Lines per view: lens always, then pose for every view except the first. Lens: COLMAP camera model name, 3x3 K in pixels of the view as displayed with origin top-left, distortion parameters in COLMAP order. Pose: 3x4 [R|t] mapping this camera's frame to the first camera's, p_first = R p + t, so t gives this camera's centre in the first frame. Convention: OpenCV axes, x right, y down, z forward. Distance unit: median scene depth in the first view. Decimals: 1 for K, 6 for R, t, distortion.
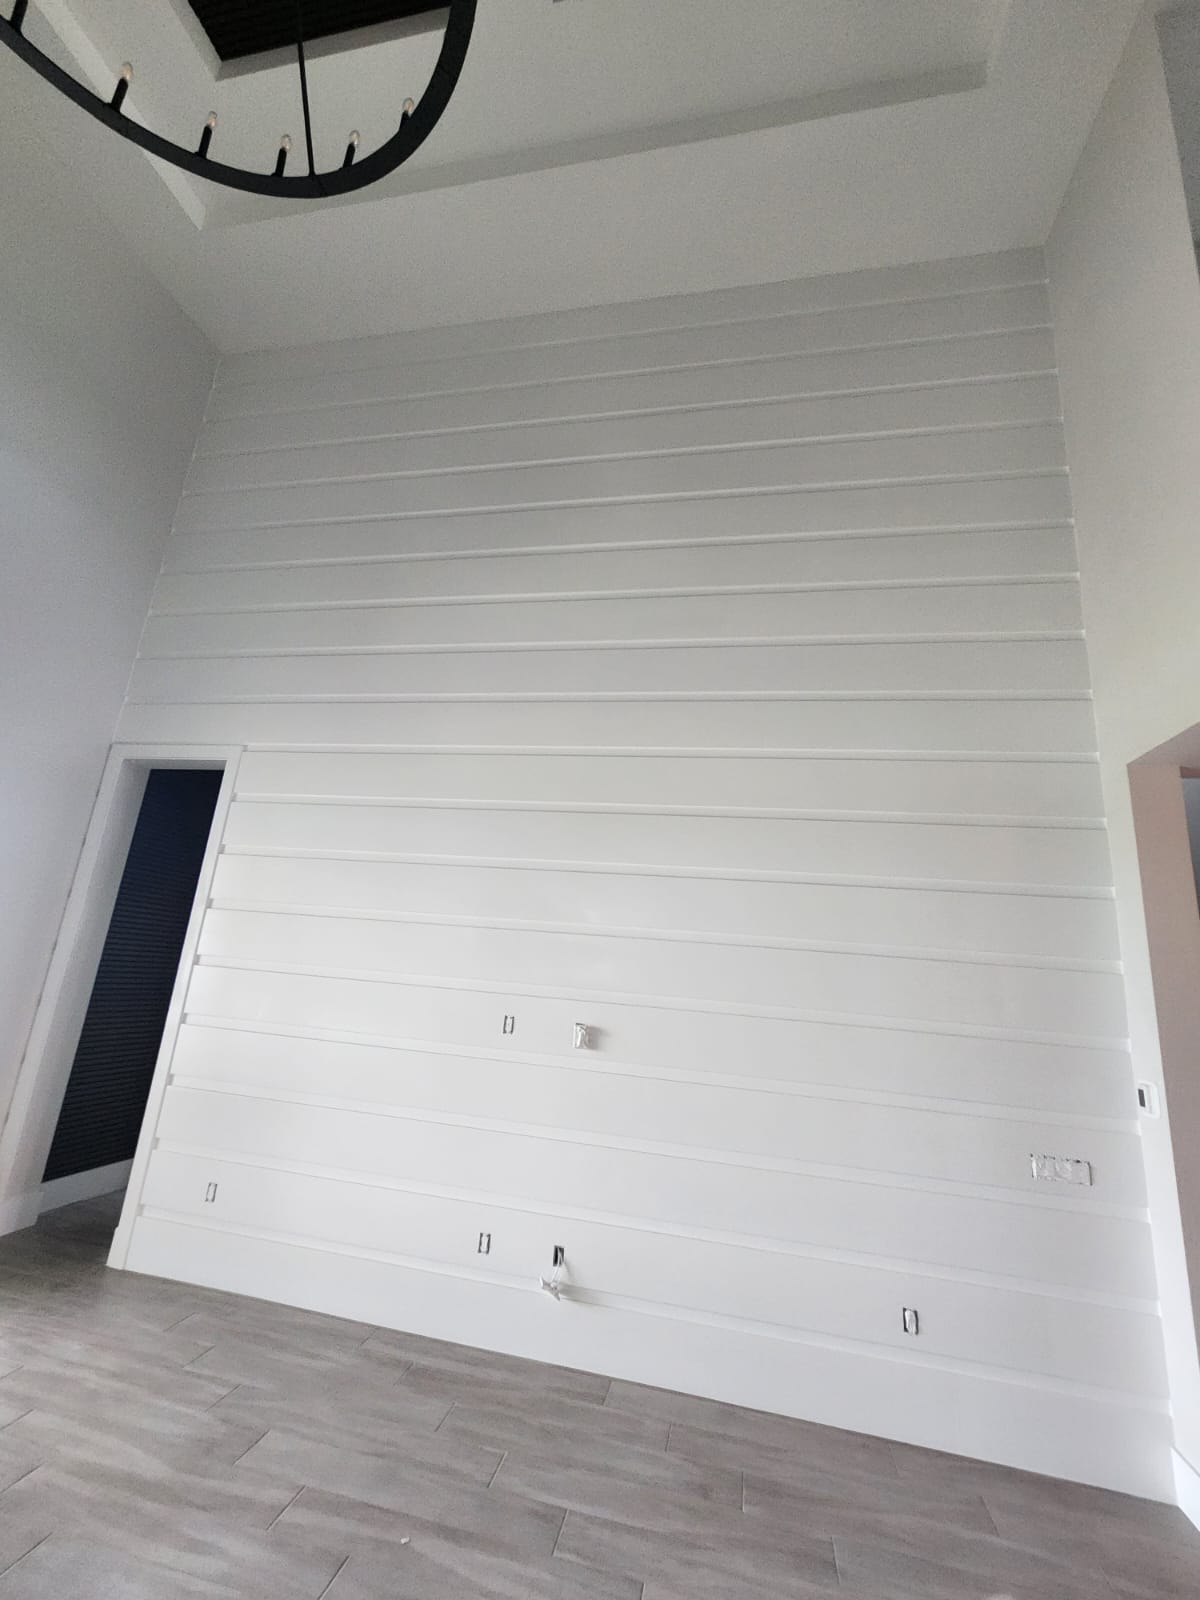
lens RADIAL K [[655.0, 0, 596.8], [0, 655.0, 801.5], [0, 0, 1]] dist [0.003121, 0.001166]
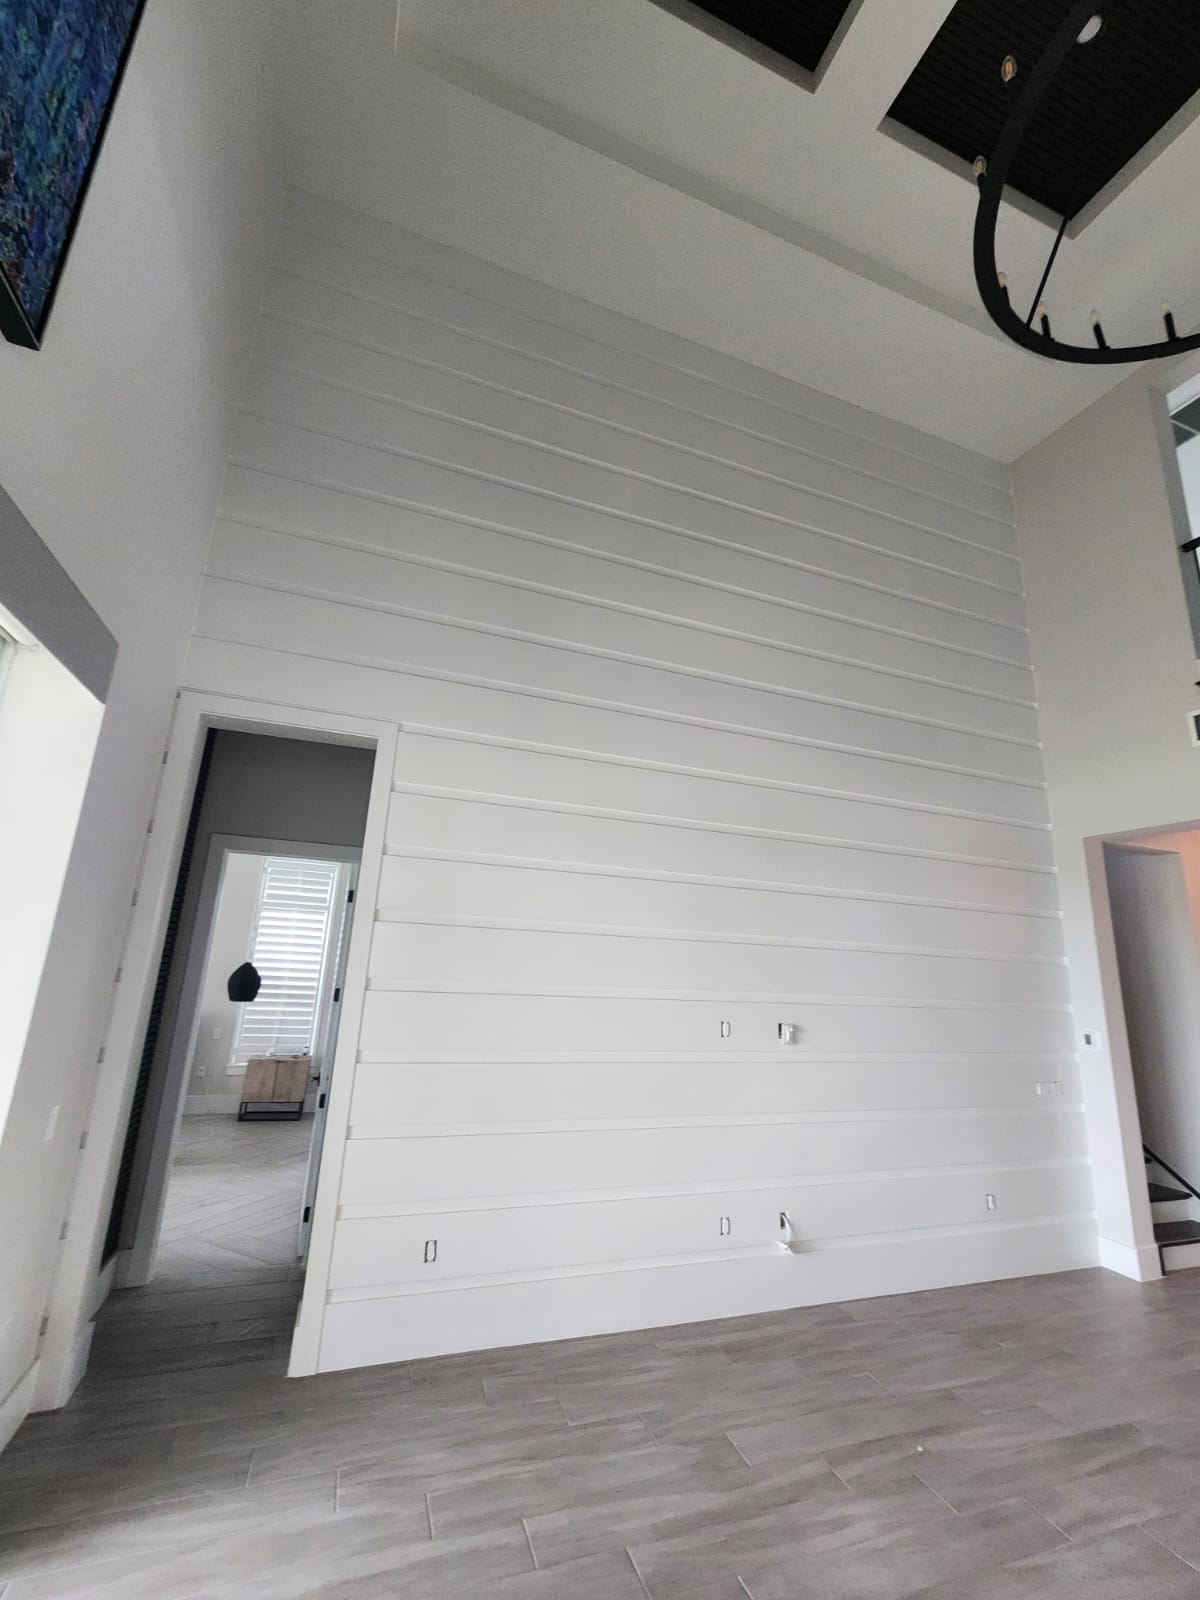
lens RADIAL K [[655.0, 0, 594.5], [0, 655.0, 807.7], [0, 0, 1]] dist [0.003121, 0.001166]
pose [[0.854753, 0.082450, 0.512445, -1.136723], [-0.106369, 0.994173, 0.017464, -0.031694], [-0.508019, -0.069435, 0.858543, 0.238060]]
